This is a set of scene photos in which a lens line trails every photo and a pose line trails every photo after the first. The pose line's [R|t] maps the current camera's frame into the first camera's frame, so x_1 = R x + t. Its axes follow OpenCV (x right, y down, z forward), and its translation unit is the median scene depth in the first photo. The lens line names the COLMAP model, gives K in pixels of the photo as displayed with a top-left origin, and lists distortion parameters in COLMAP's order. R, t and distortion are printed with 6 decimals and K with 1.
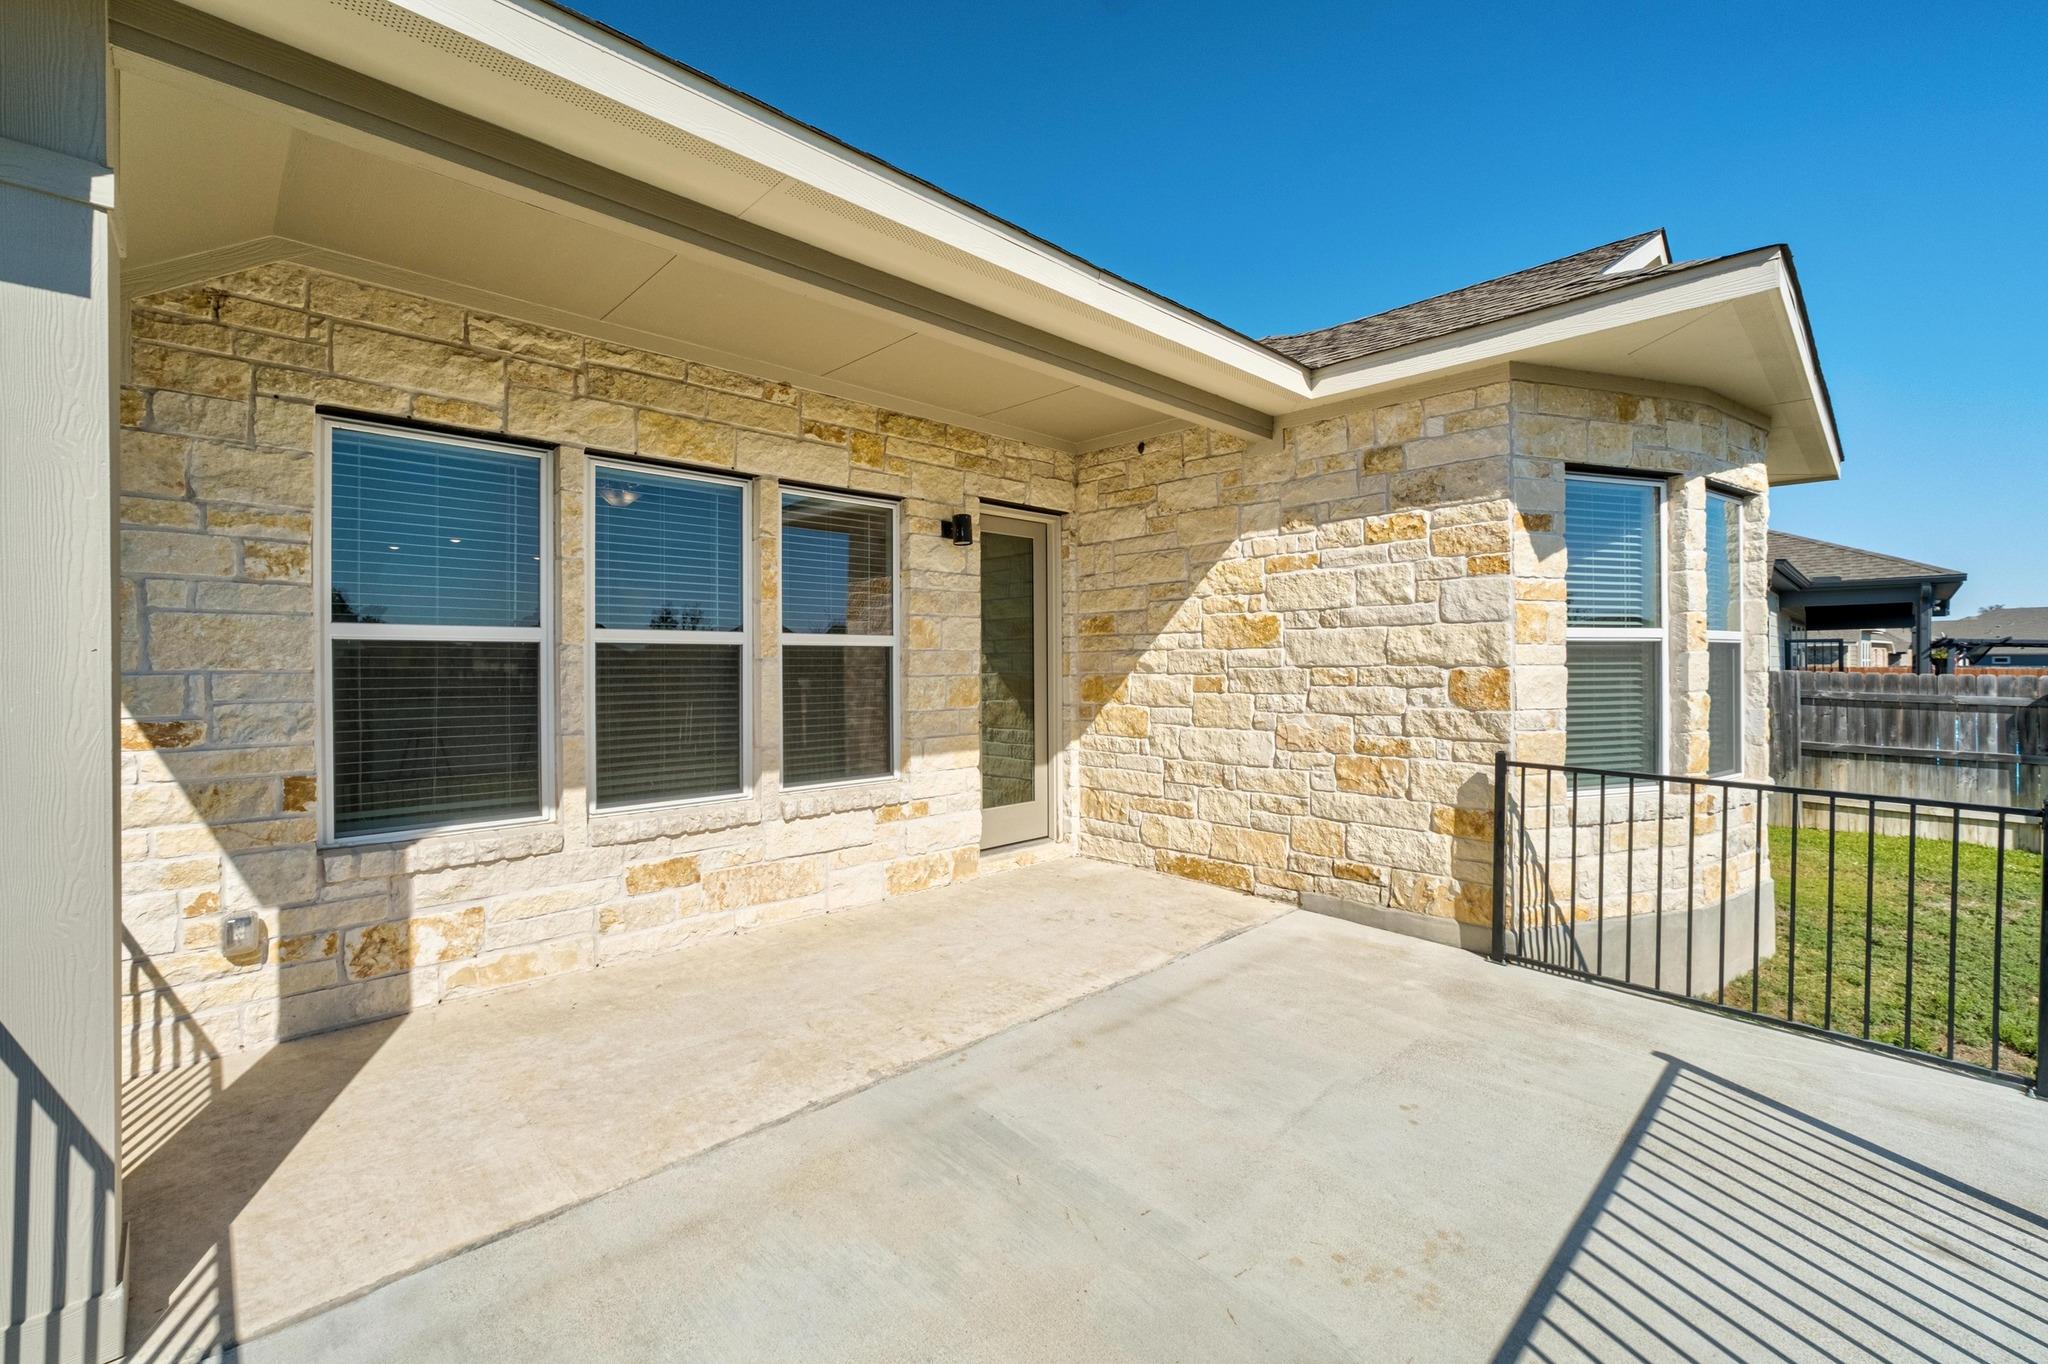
lens RADIAL K [[866.4, 0, 1015.3], [0, 866.4, 661.0], [0, 0, 1]] dist [-0.010789, 0.003141]
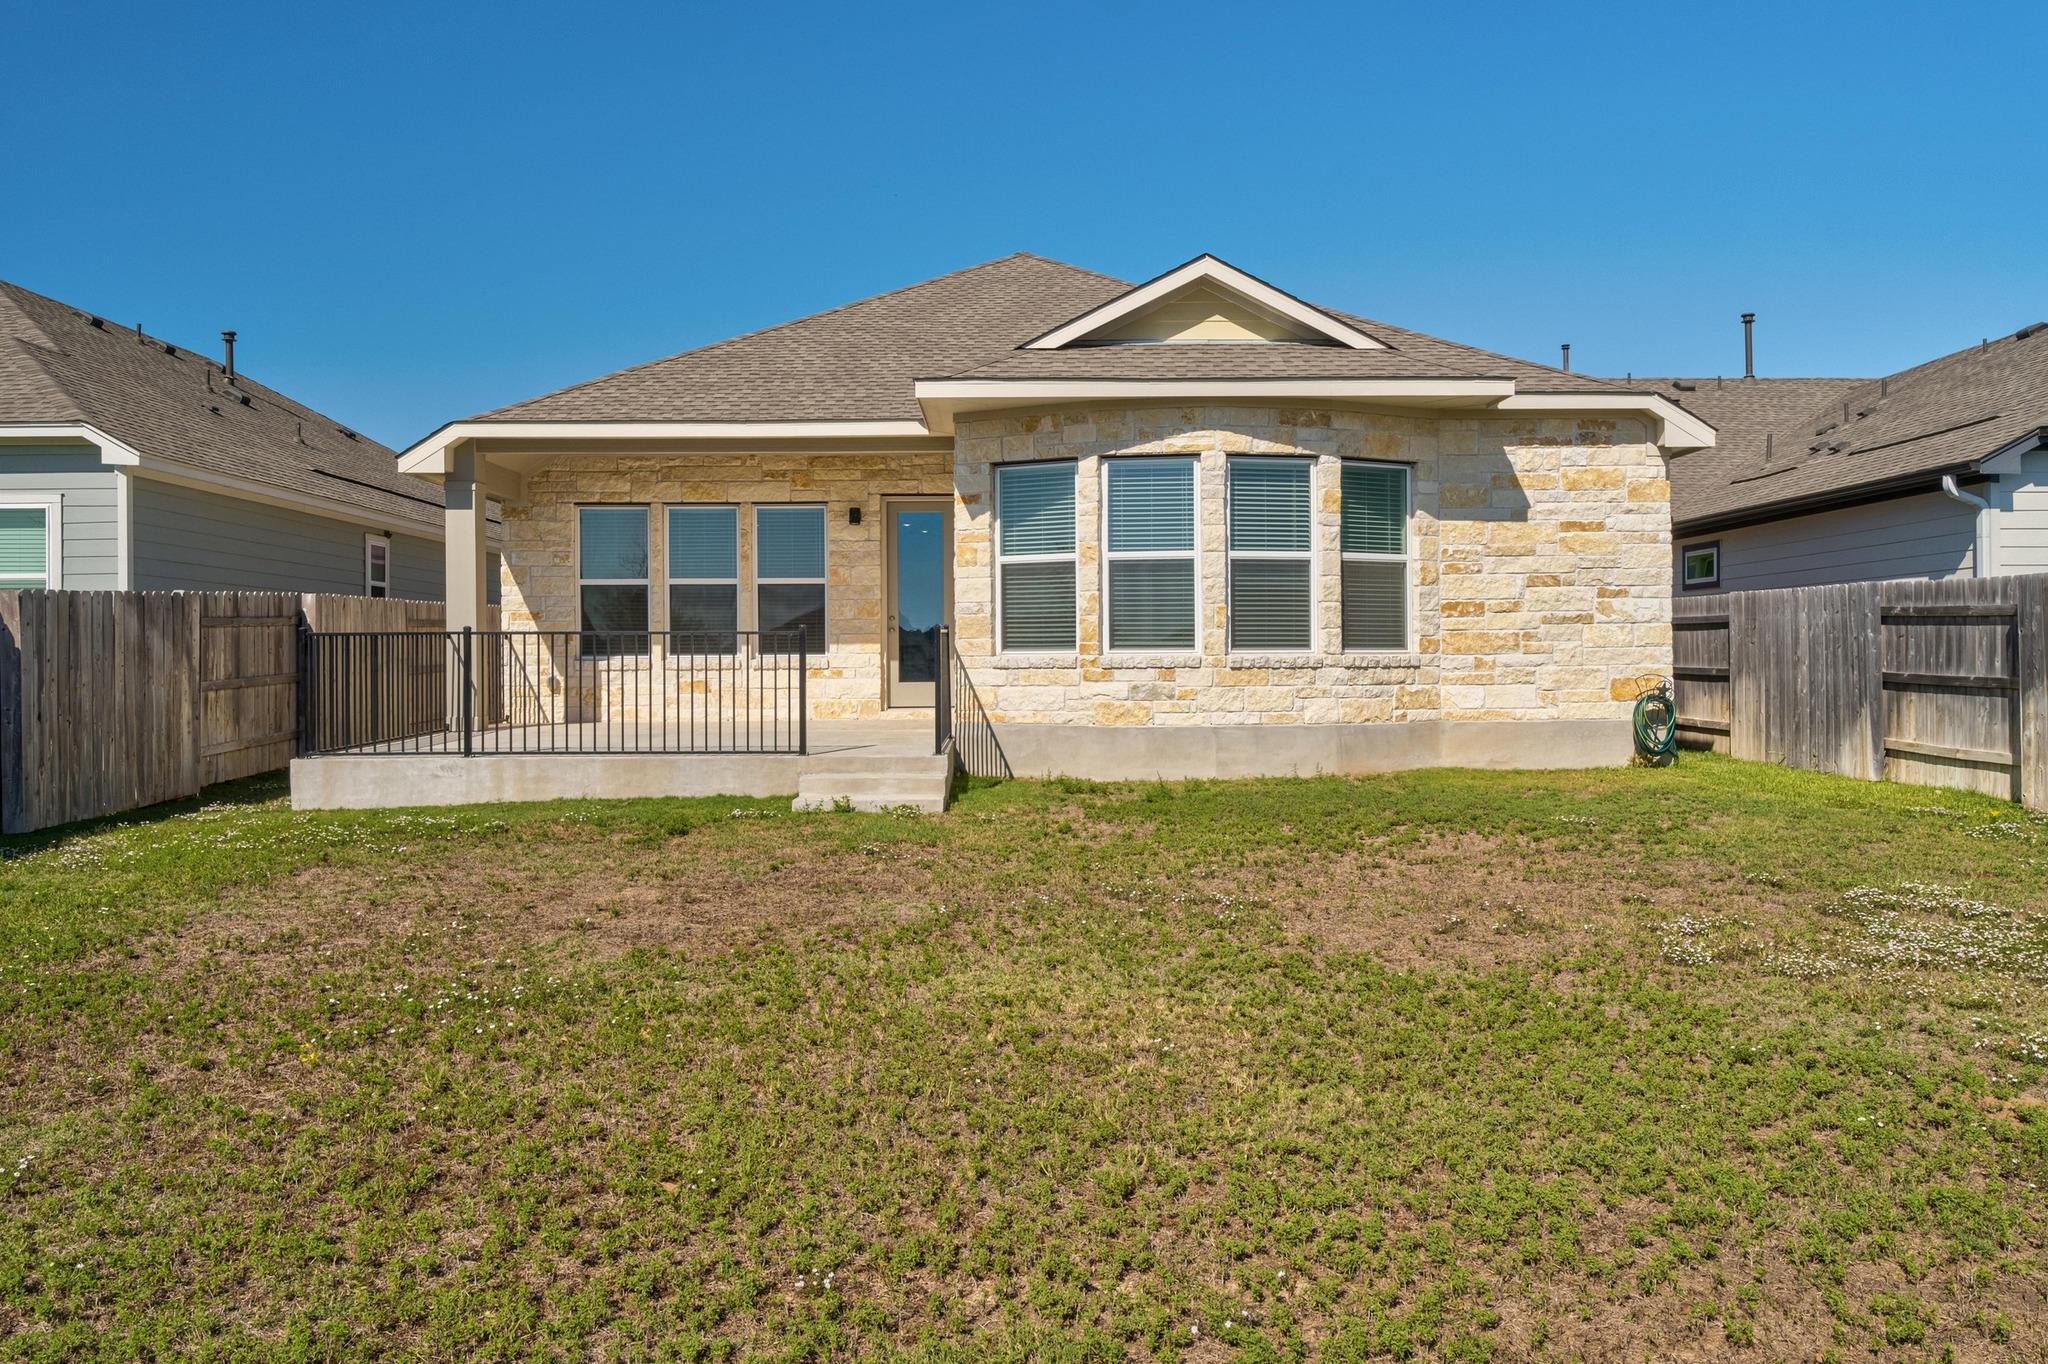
lens RADIAL K [[1454.2, 0, 1024.0], [0, 1454.2, 667.6], [0, 0, 1]] dist [0.002879, -0.011771]
pose [[0.722686, 0.001916, -0.691174, 2.263486], [0.004590, 0.999961, 0.007571, 0.137790], [0.691161, -0.008644, 0.722649, -0.915149]]
